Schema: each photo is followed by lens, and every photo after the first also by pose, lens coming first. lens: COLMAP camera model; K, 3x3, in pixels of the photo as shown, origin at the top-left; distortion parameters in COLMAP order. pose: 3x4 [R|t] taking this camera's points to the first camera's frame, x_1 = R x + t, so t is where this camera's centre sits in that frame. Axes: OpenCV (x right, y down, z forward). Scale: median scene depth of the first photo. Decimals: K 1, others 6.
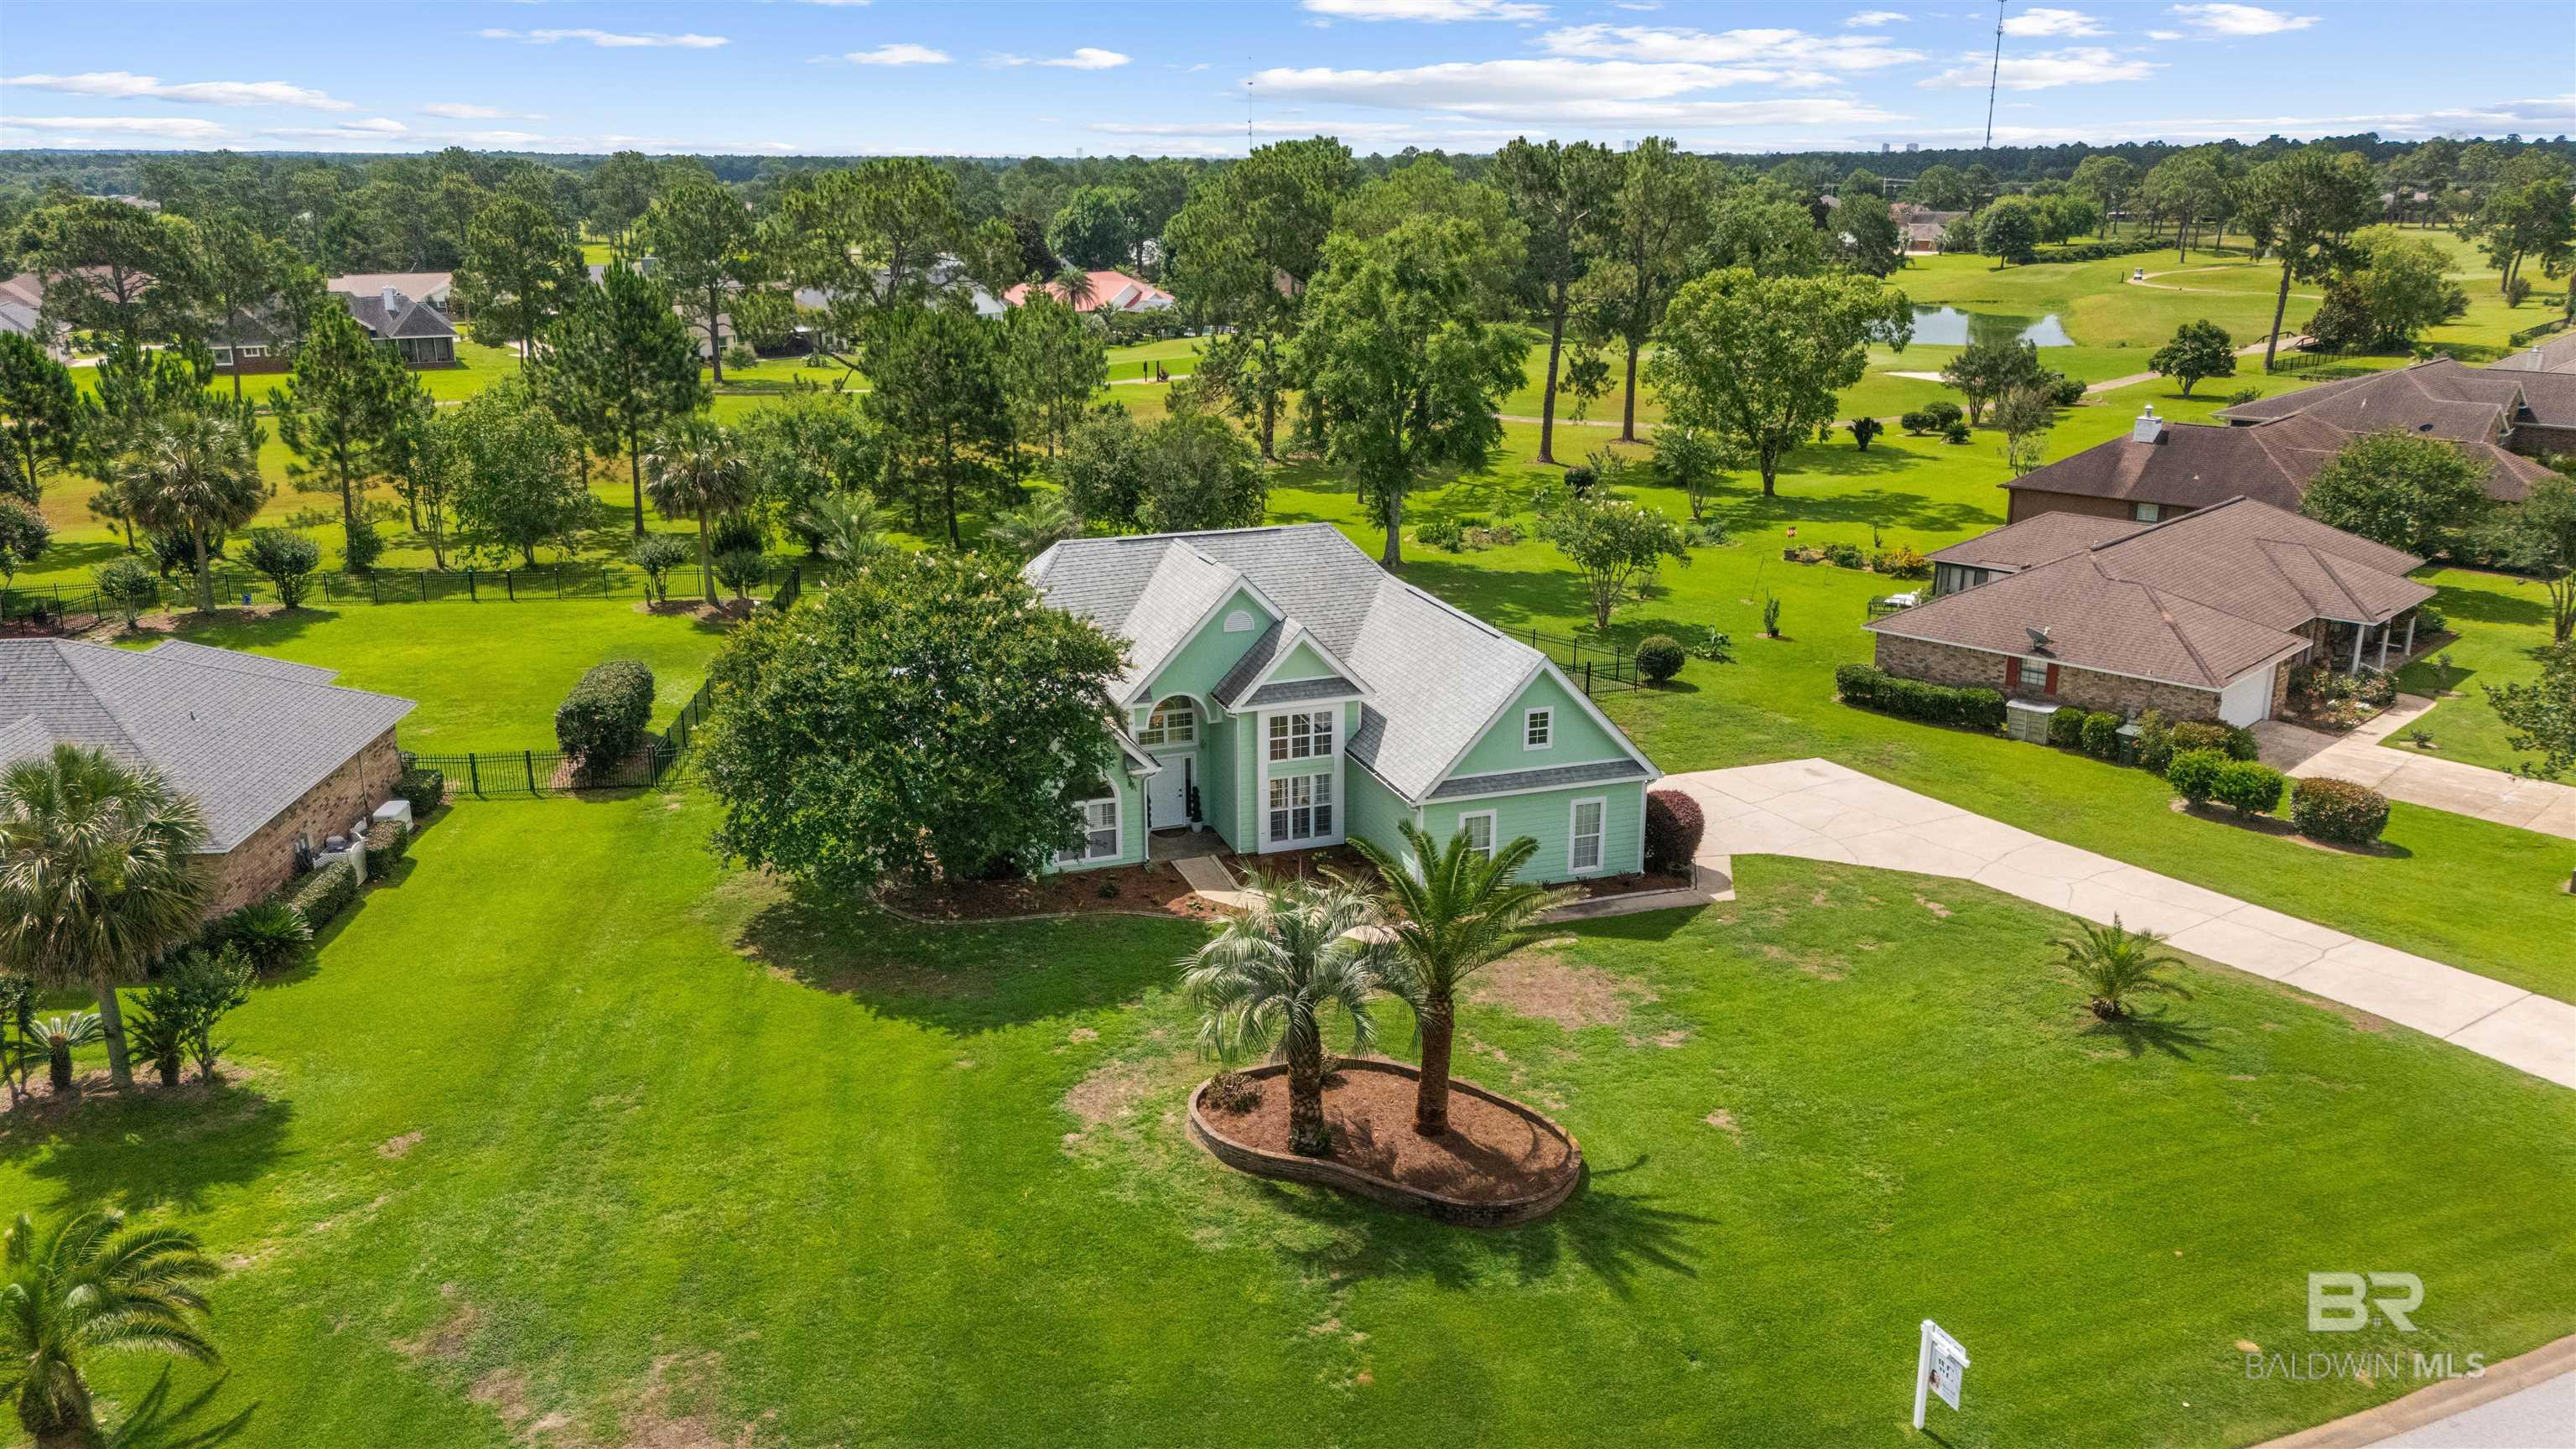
lens RADIAL K [[1899.2, 0, 1291.4], [0, 1899.2, 725.7], [0, 0, 1]] dist [0.062000, -0.062272]
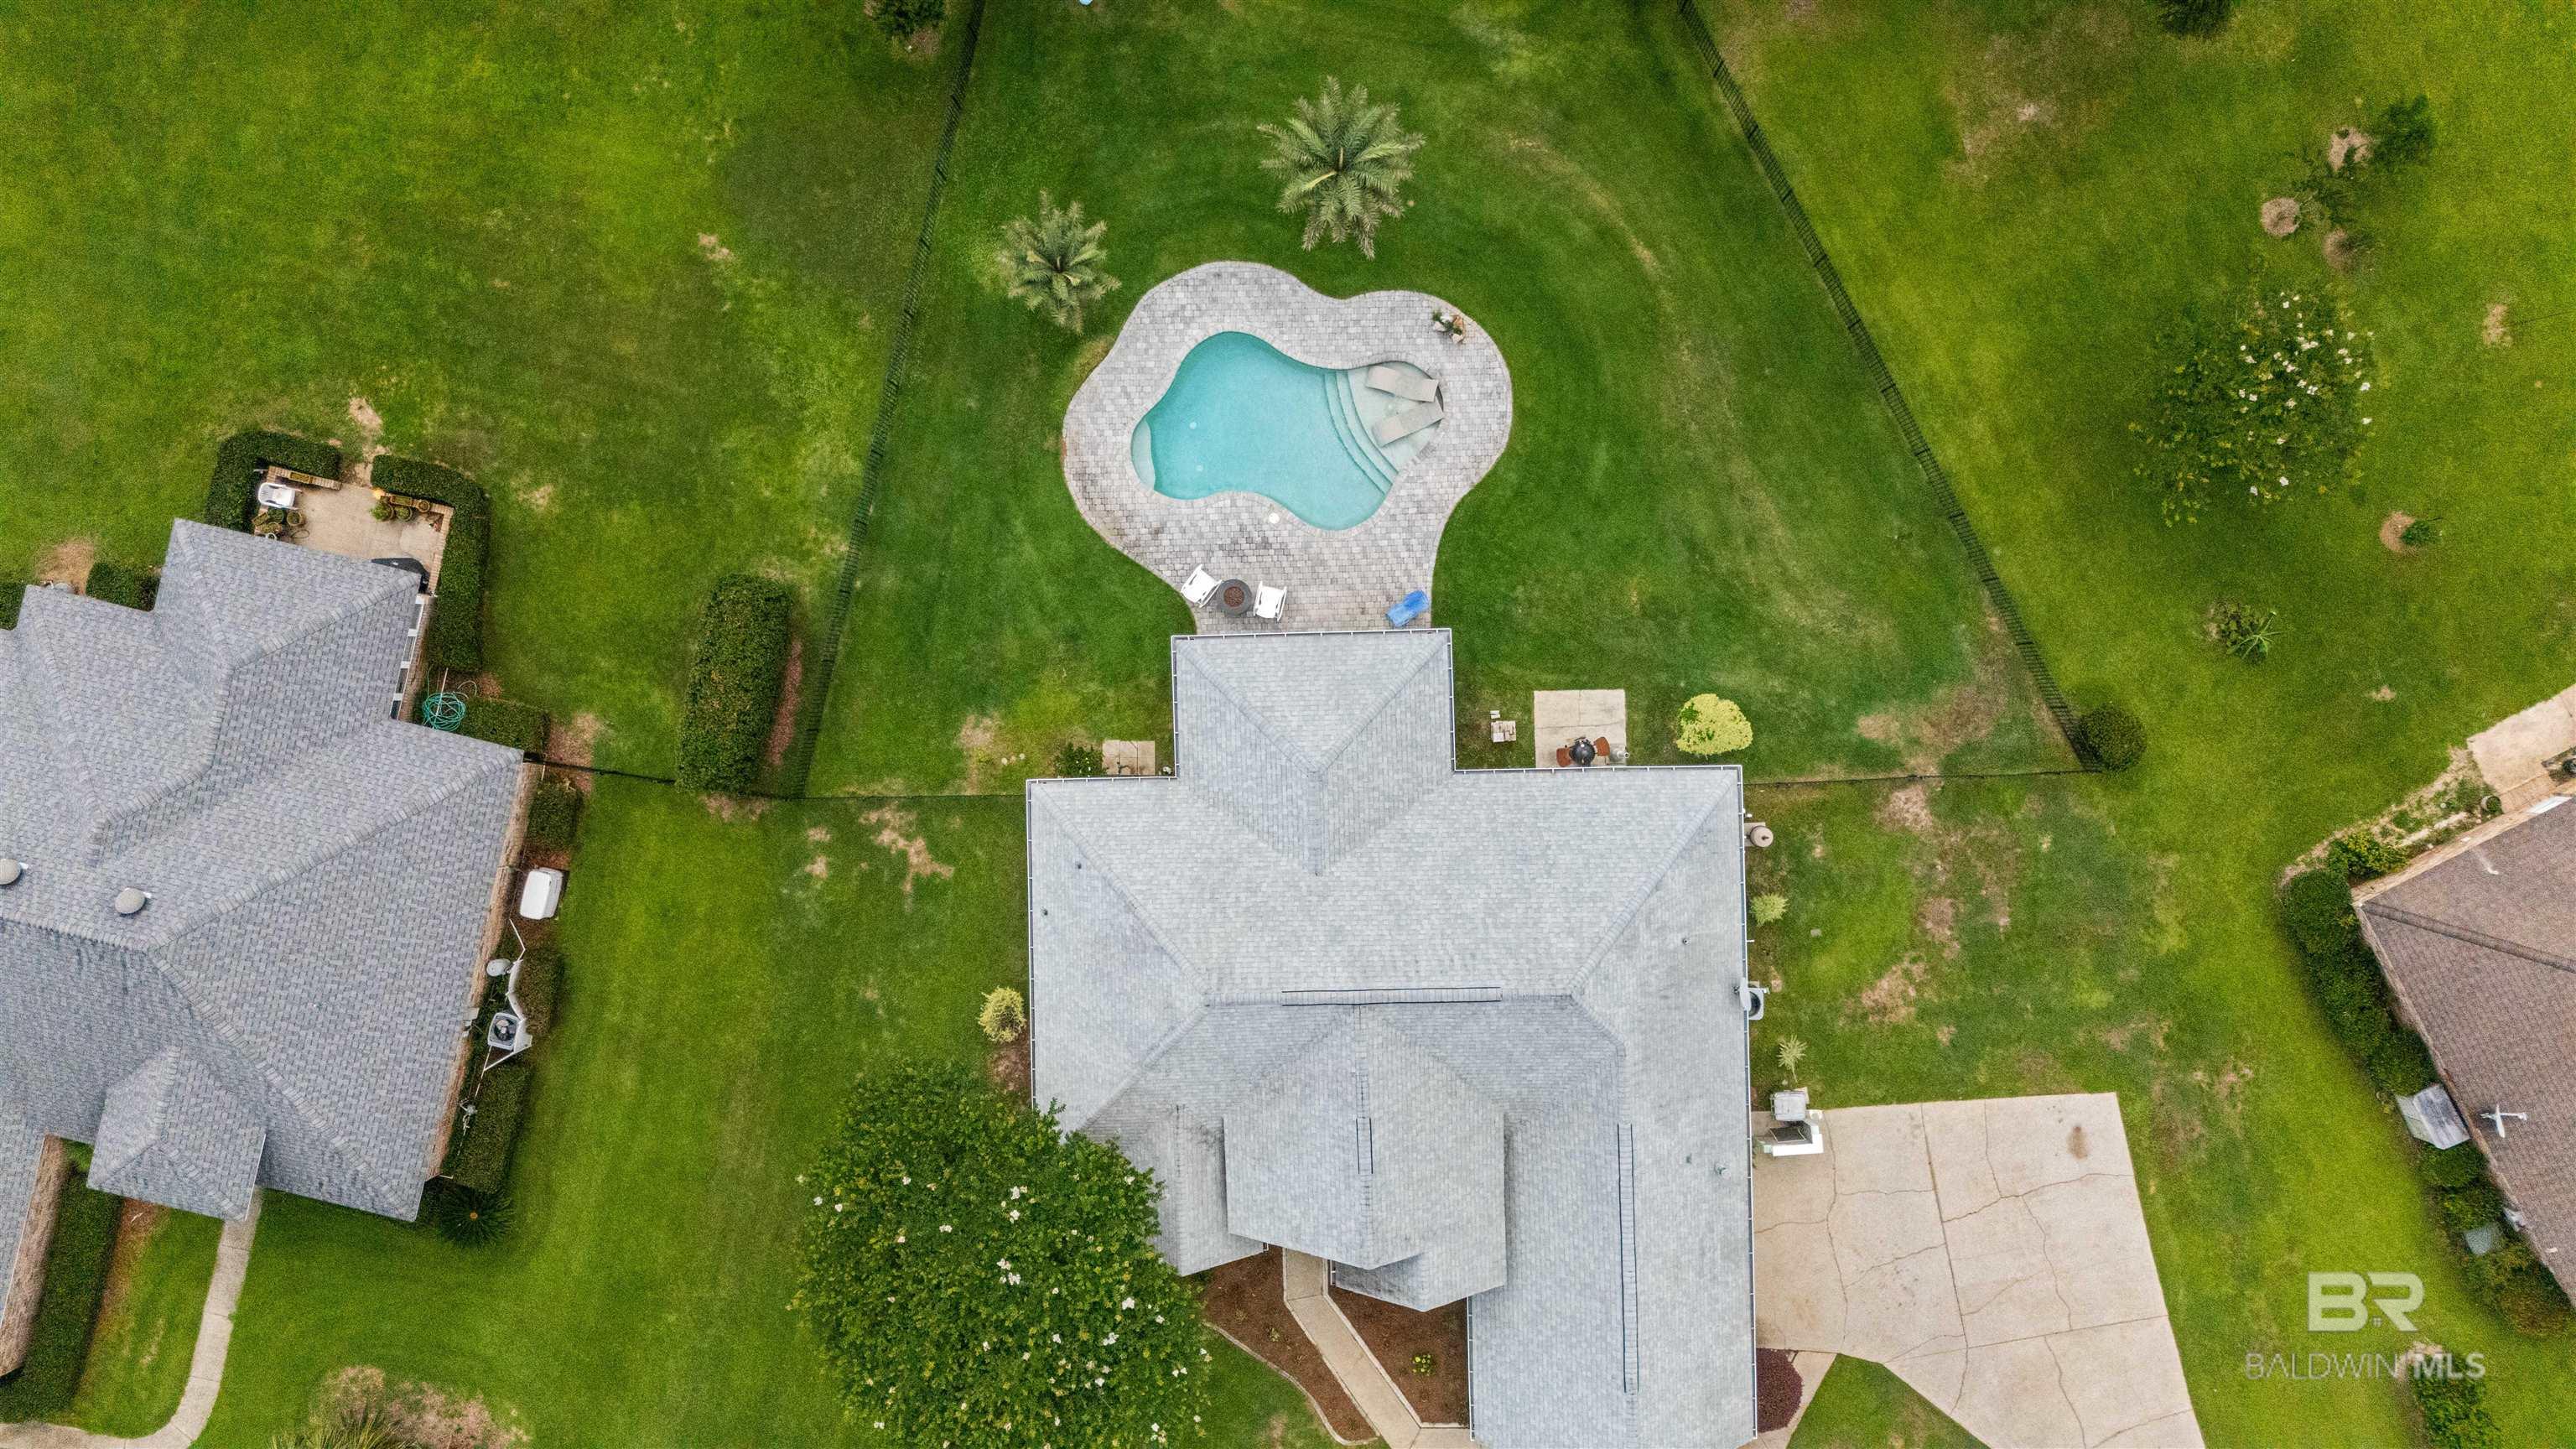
lens RADIAL K [[1899.2, 0, 1286.3], [0, 1899.2, 718.9], [0, 0, 1]] dist [0.062000, -0.062272]
pose [[0.950589, 0.309481, -0.024544, -0.112316], [-0.060670, 0.262722, 0.962962, -0.930164], [0.304467, -0.913892, 0.268517, 0.934047]]
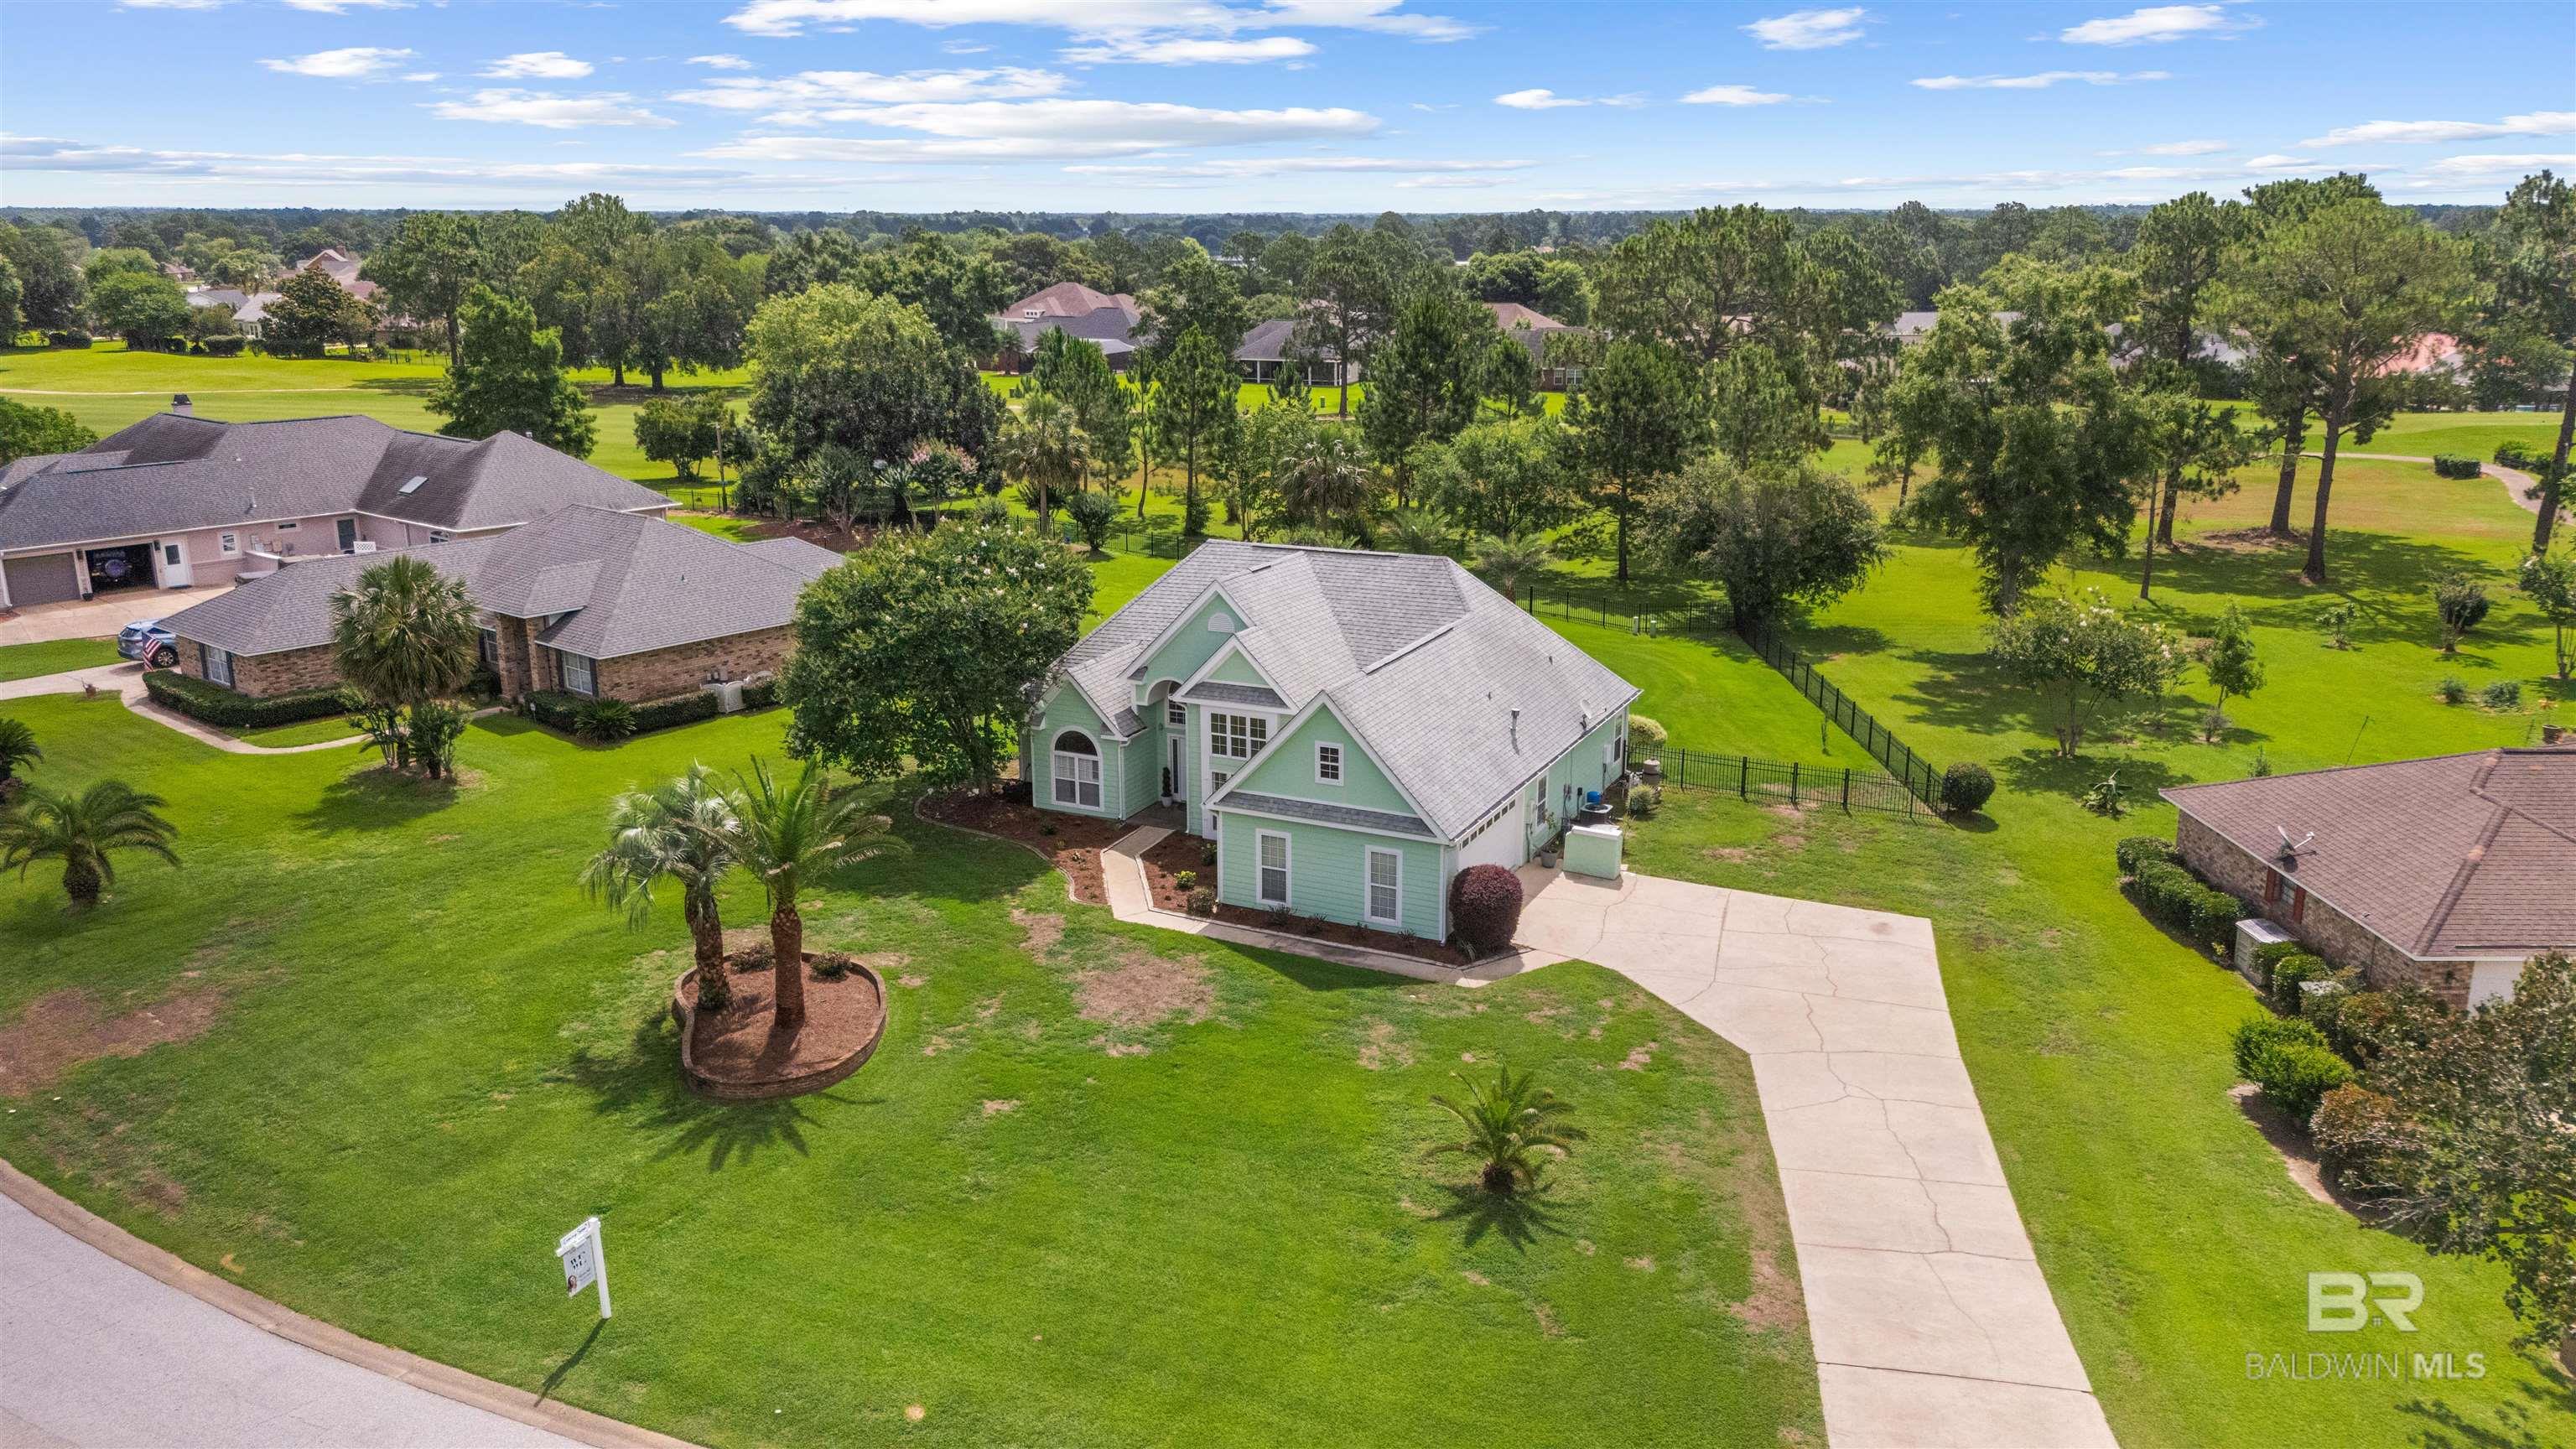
lens RADIAL K [[1899.2, 0, 1281.5], [0, 1899.2, 723.0], [0, 0, 1]] dist [0.062000, -0.062272]
pose [[0.703603, 0.182560, -0.686742, 0.723483], [-0.201386, 0.978041, 0.053667, -0.061716], [0.681459, 0.100540, 0.724917, 0.232571]]
